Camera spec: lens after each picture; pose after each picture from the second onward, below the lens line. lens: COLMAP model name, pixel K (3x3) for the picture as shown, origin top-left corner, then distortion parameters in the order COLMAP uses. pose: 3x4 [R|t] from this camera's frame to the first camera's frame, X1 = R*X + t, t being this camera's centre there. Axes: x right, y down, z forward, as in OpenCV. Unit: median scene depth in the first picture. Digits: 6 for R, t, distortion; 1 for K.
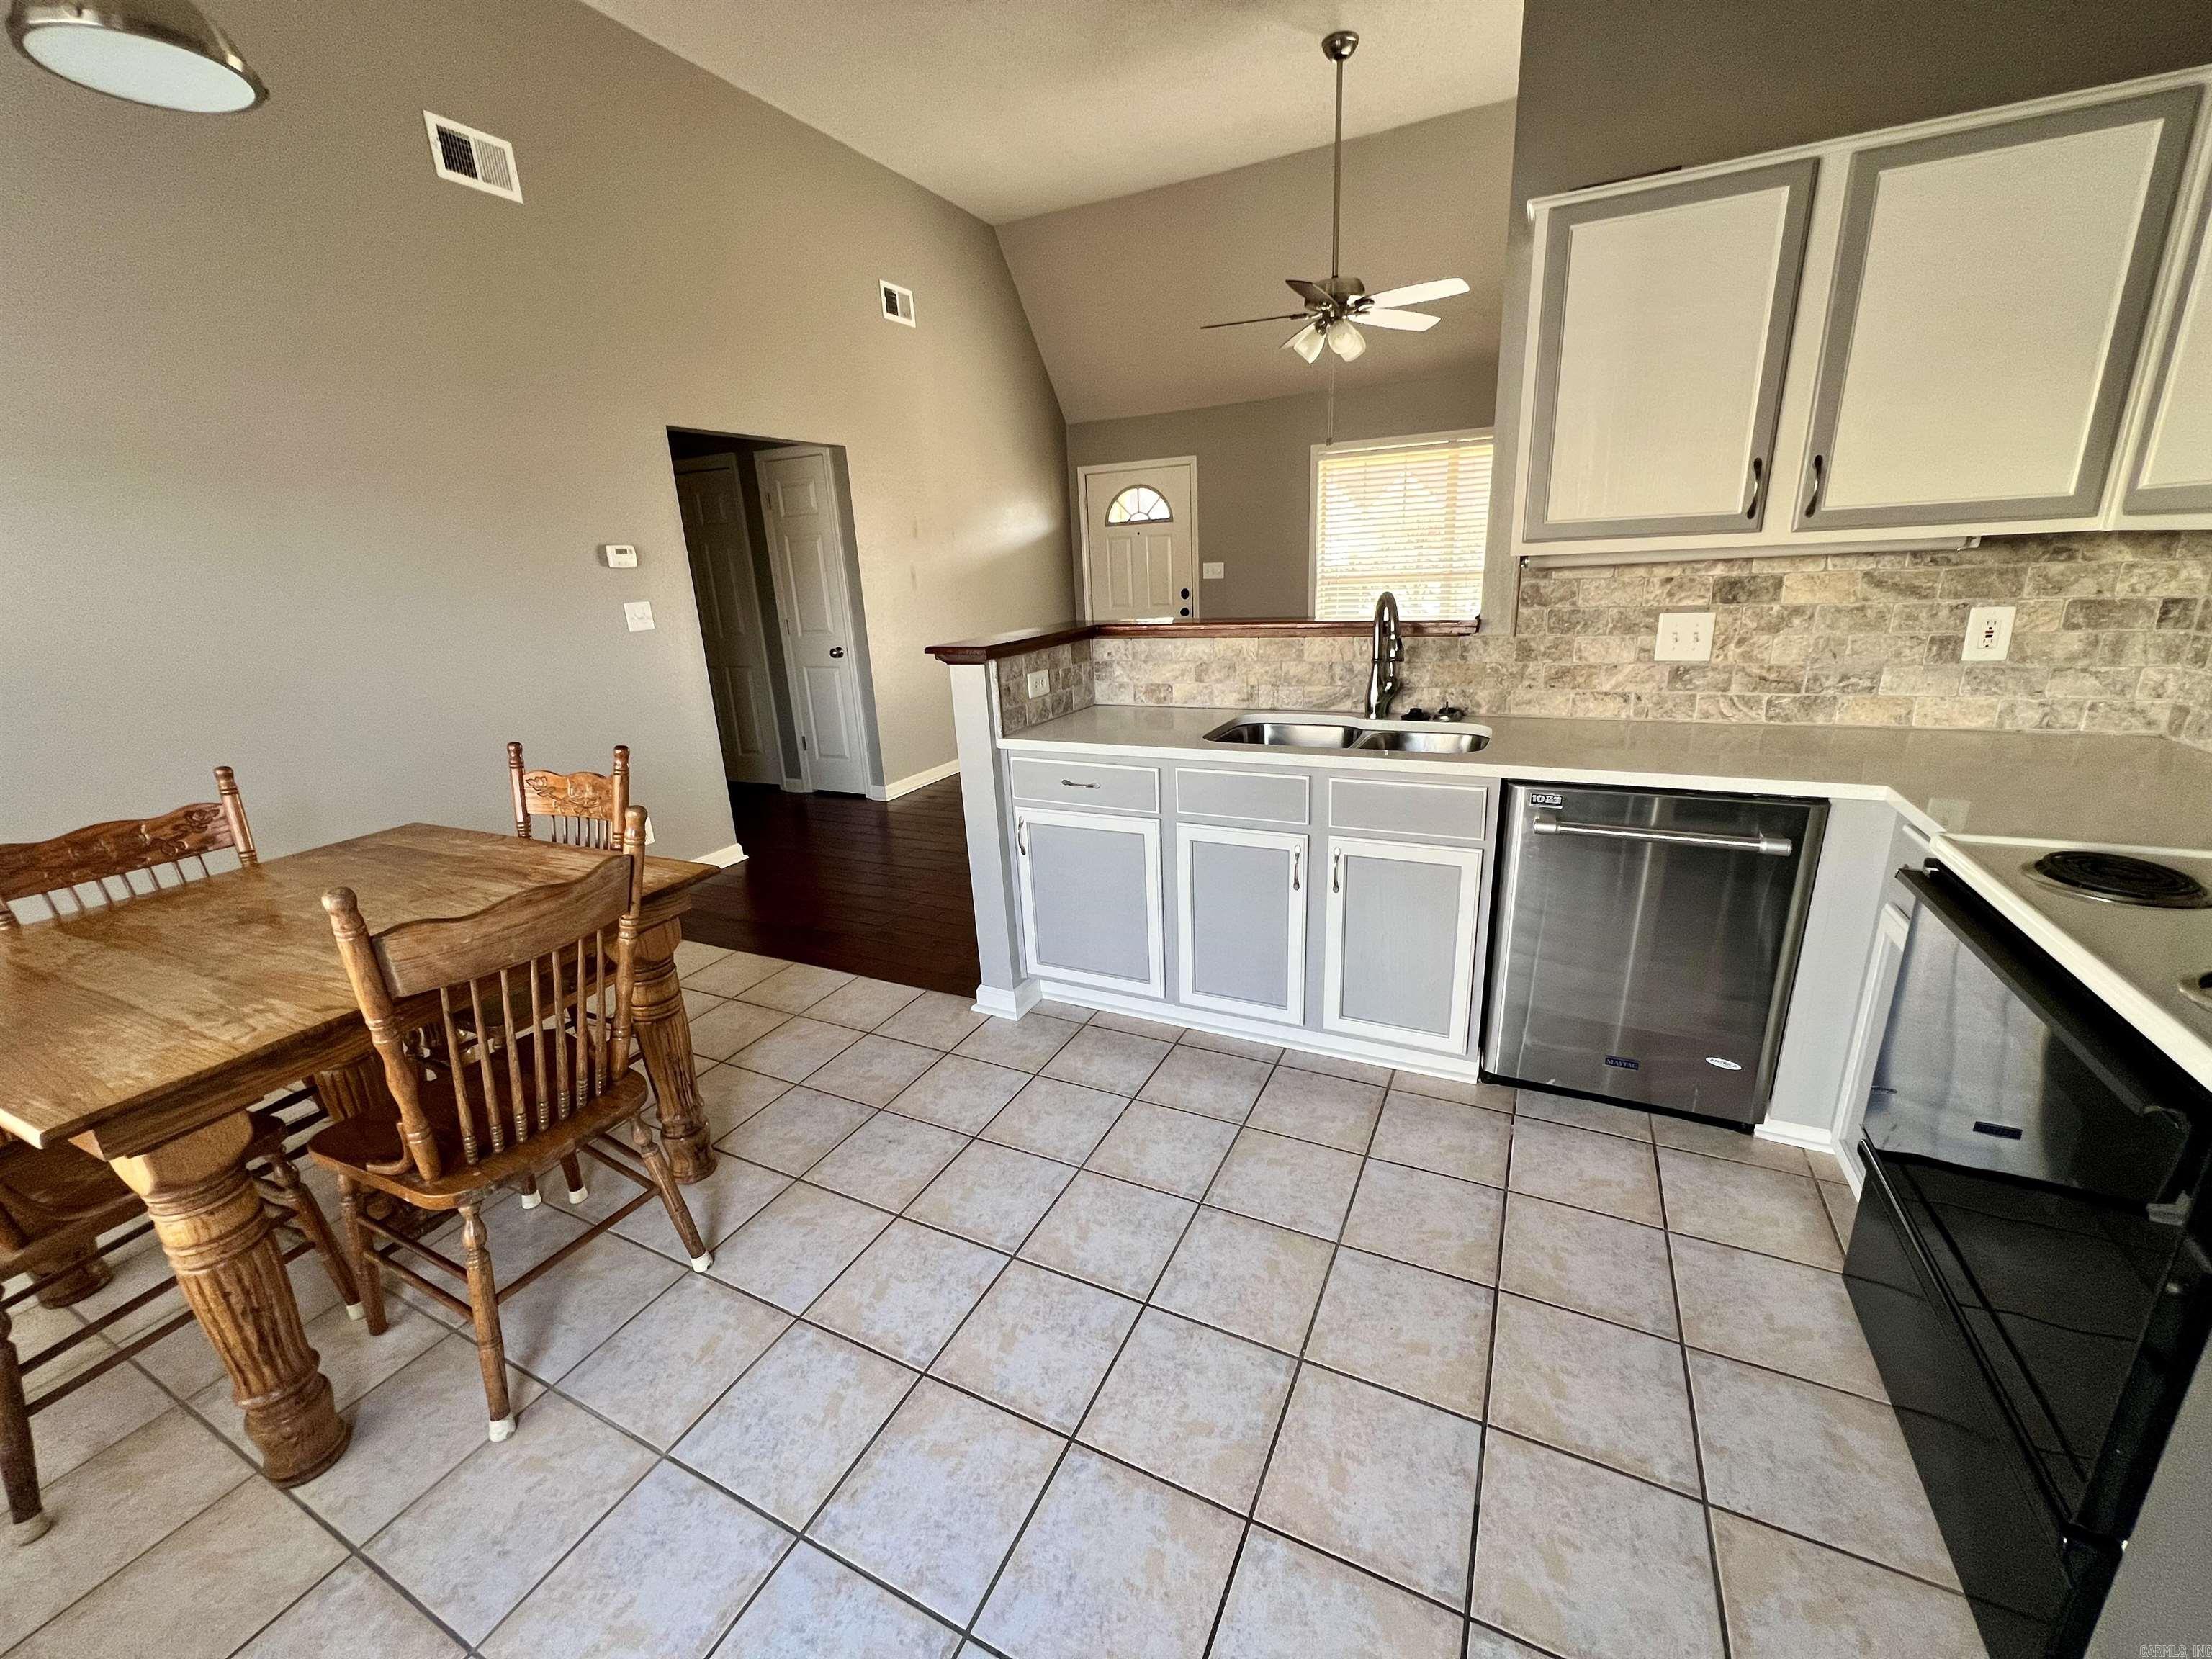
lens RADIAL K [[885.1, 0, 1100.2], [0, 885.1, 822.5], [0, 0, 1]] dist [-0.000150, -0.000108]
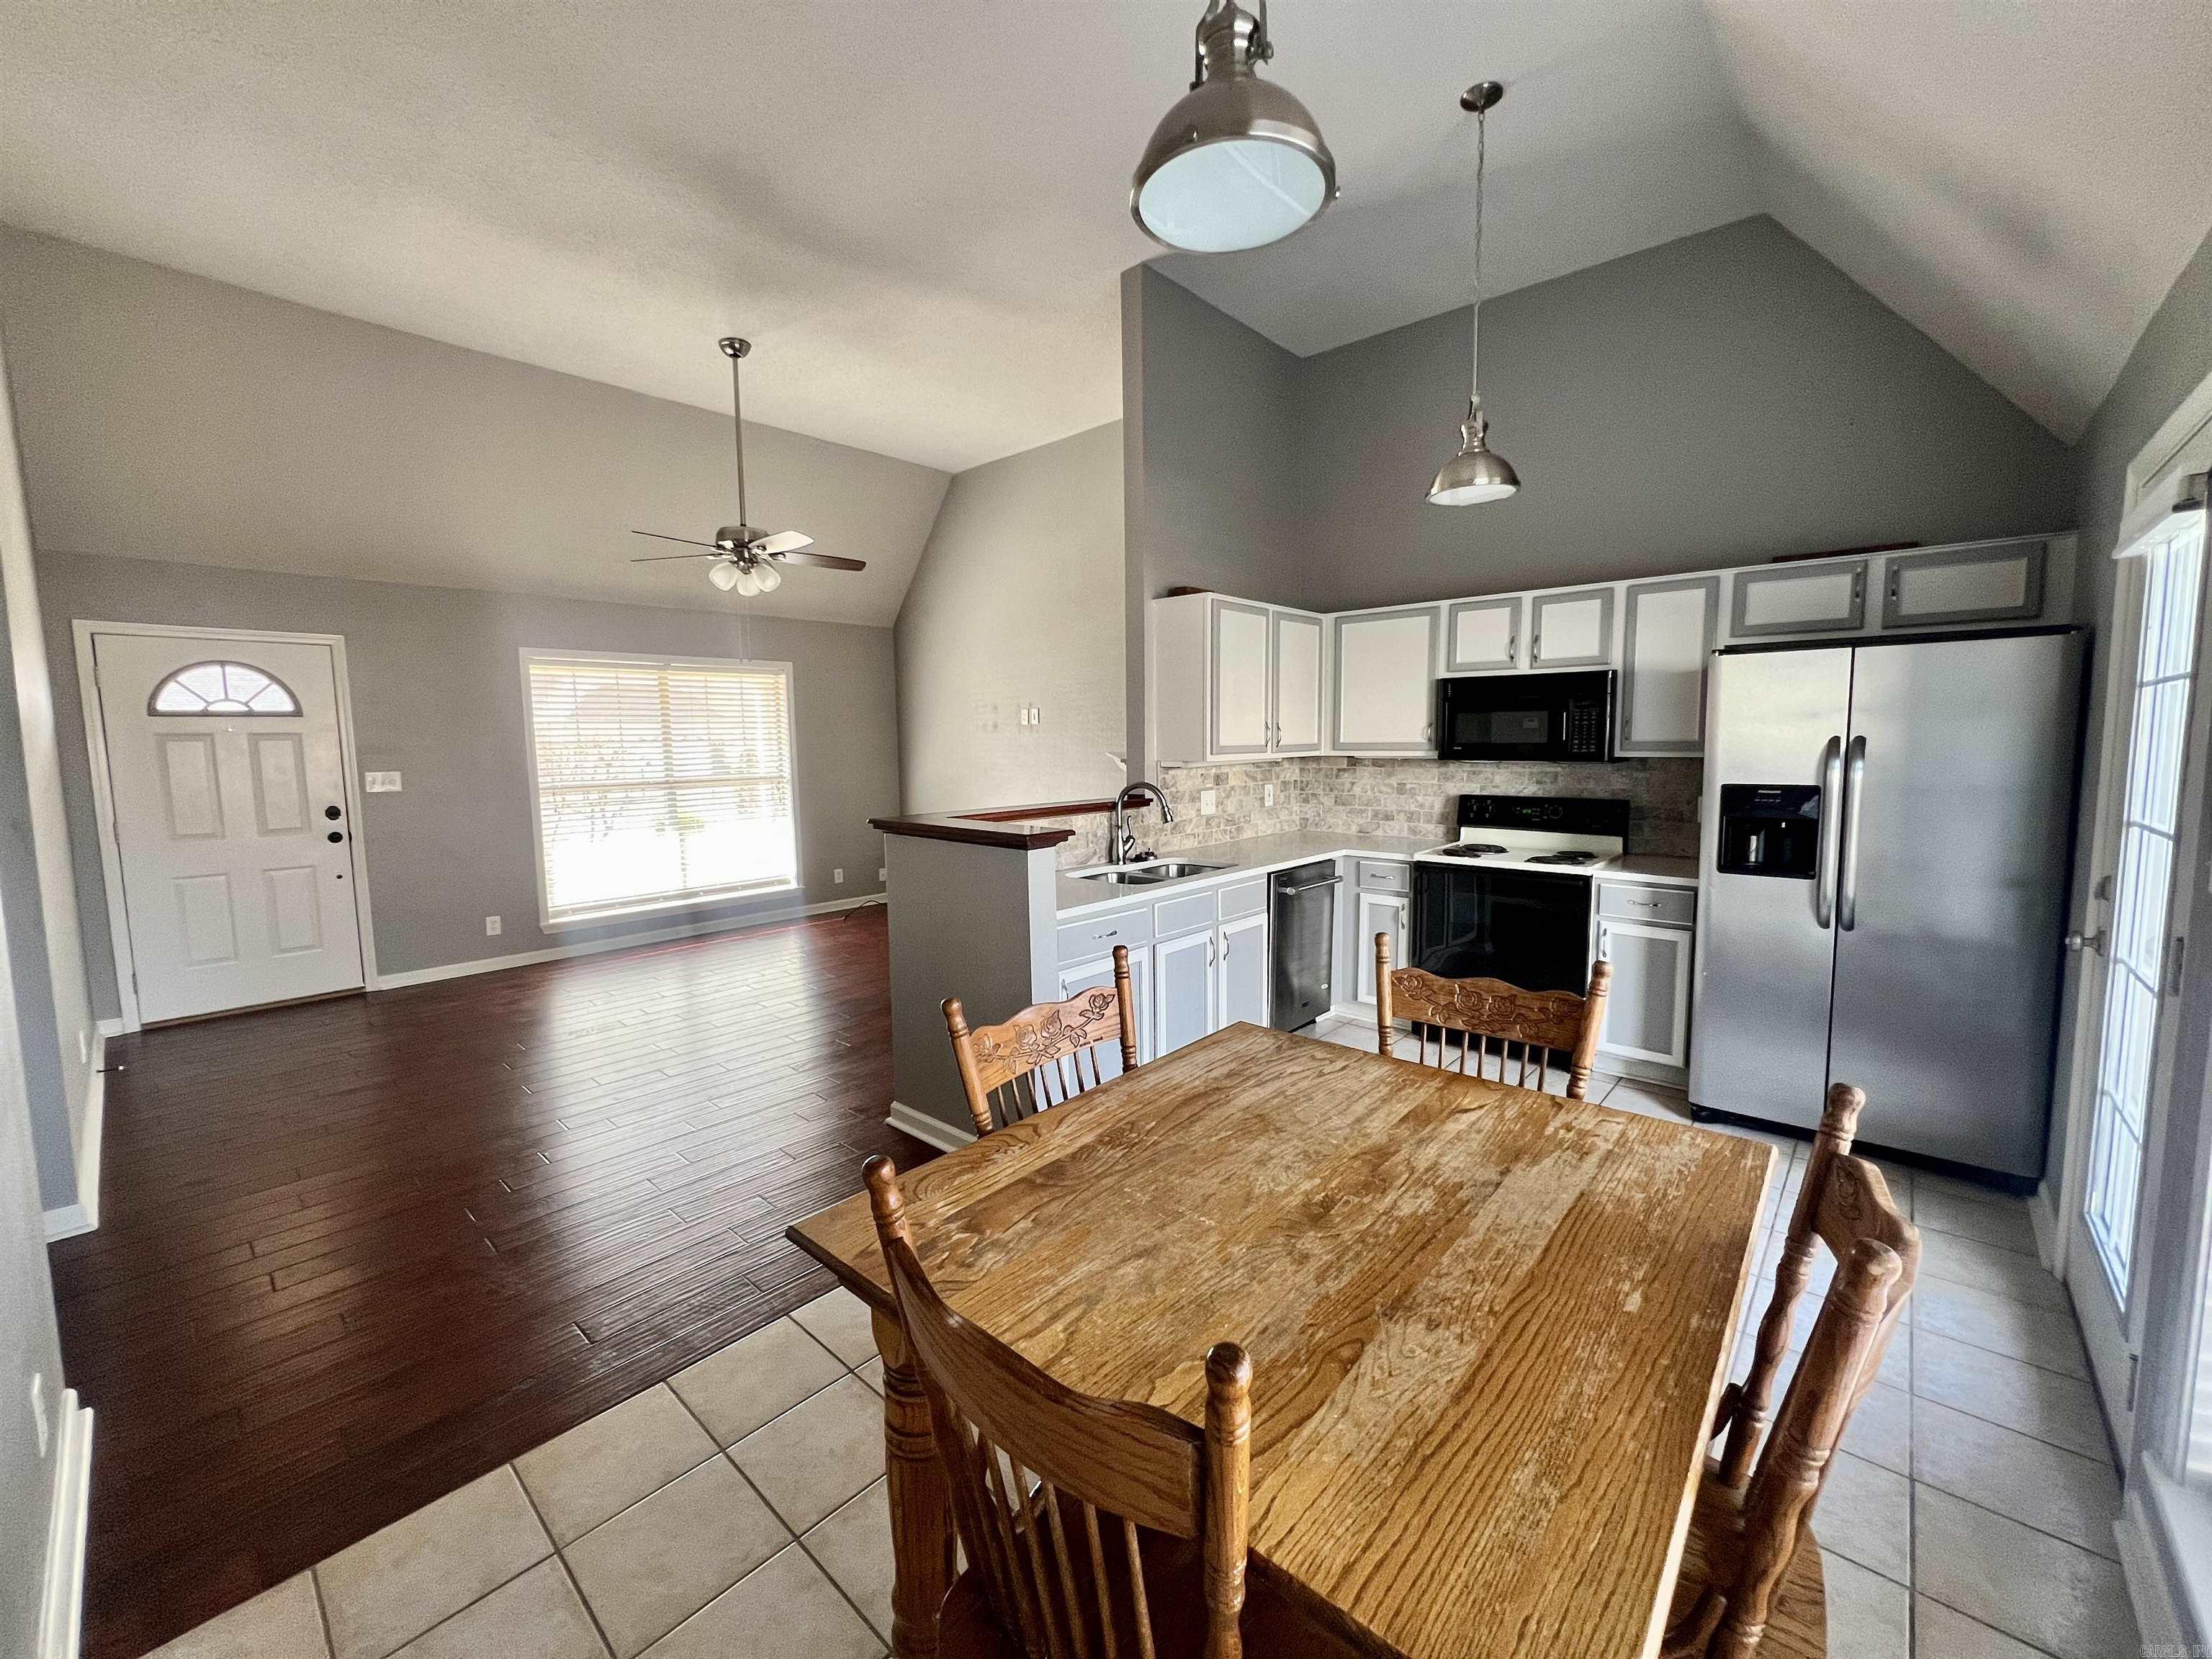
lens RADIAL K [[885.1, 0, 1100.2], [0, 885.1, 822.5], [0, 0, 1]] dist [-0.000150, -0.000108]
pose [[0.274234, -0.049020, 0.960413, -1.368688], [0.275046, 0.960979, -0.029487, -0.182218], [-0.921491, 0.272244, 0.277015, 0.715337]]
